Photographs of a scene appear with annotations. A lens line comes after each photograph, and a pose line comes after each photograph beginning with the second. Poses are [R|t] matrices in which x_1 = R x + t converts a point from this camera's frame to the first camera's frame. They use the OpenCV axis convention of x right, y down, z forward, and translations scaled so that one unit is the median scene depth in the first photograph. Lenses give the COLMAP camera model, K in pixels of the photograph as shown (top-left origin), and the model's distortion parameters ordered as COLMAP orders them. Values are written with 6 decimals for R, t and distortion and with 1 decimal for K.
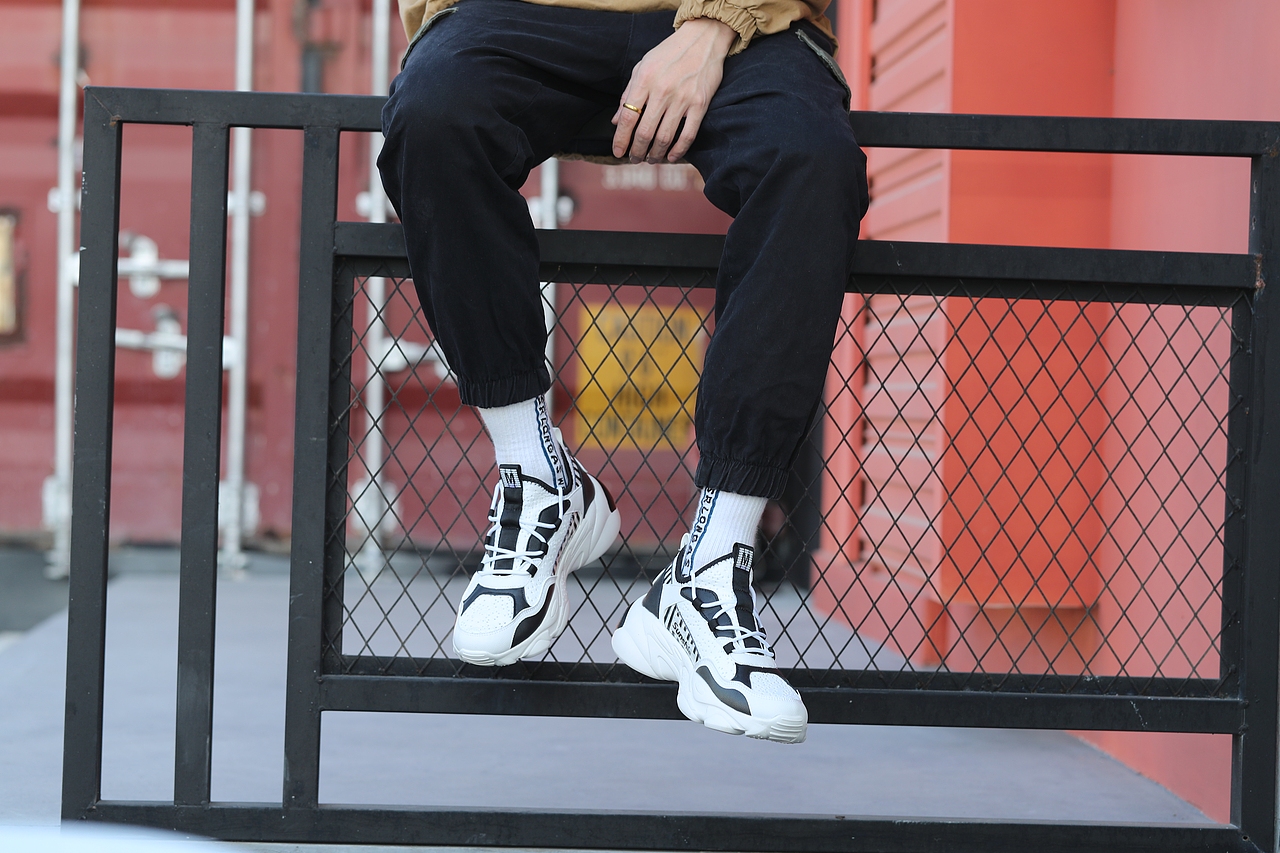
lens RADIAL K [[3878.3, 0, 639.5], [0, 3878.3, 430.5], [0, 0, 1]] dist [0.095173, 0.000000]
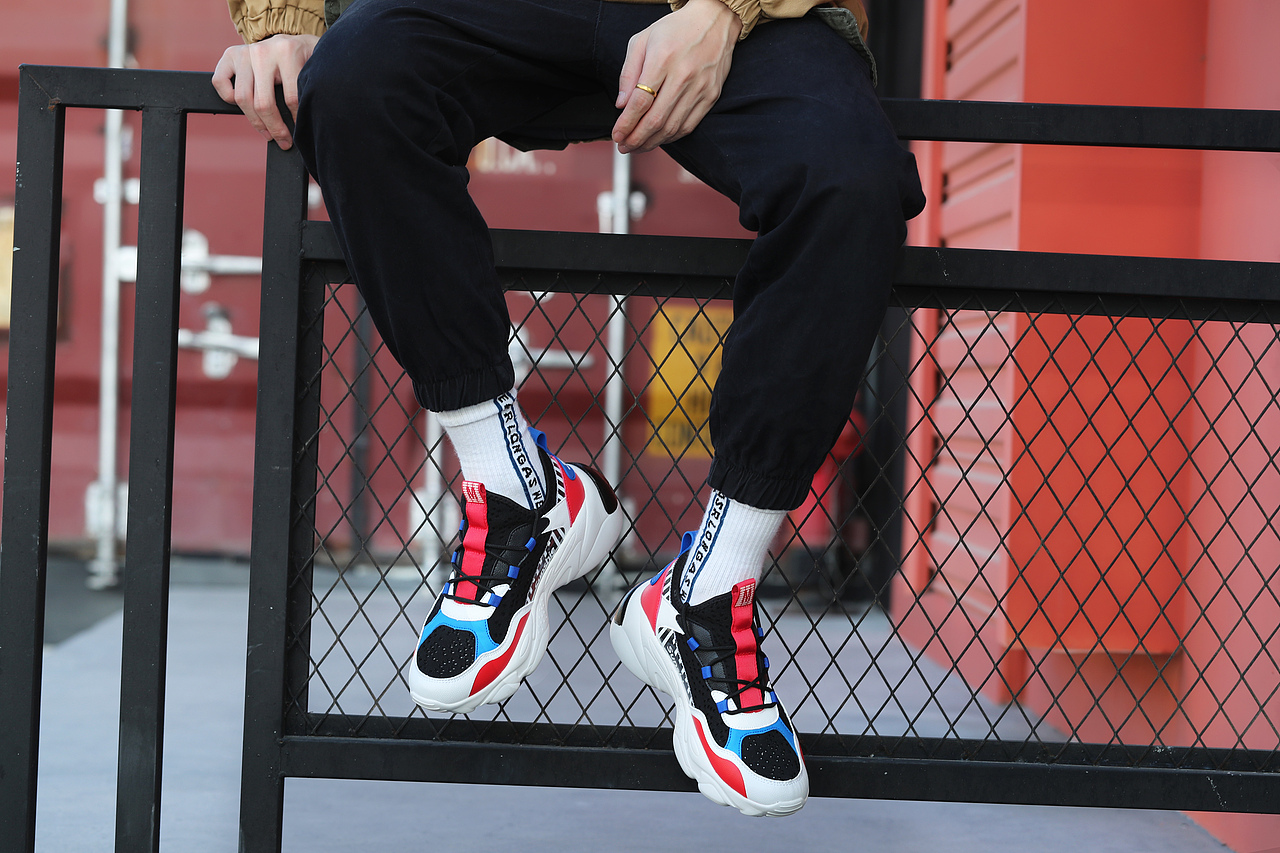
lens RADIAL K [[3878.3, 0, 640.2], [0, 3878.3, 424.1], [0, 0, 1]] dist [0.095173, 0.000000]
pose [[0.999465, 0.009459, -0.031309, 0.025471], [-0.009453, 0.999955, 0.000369, -0.008652], [0.031311, -0.000072, 0.999510, 0.121617]]
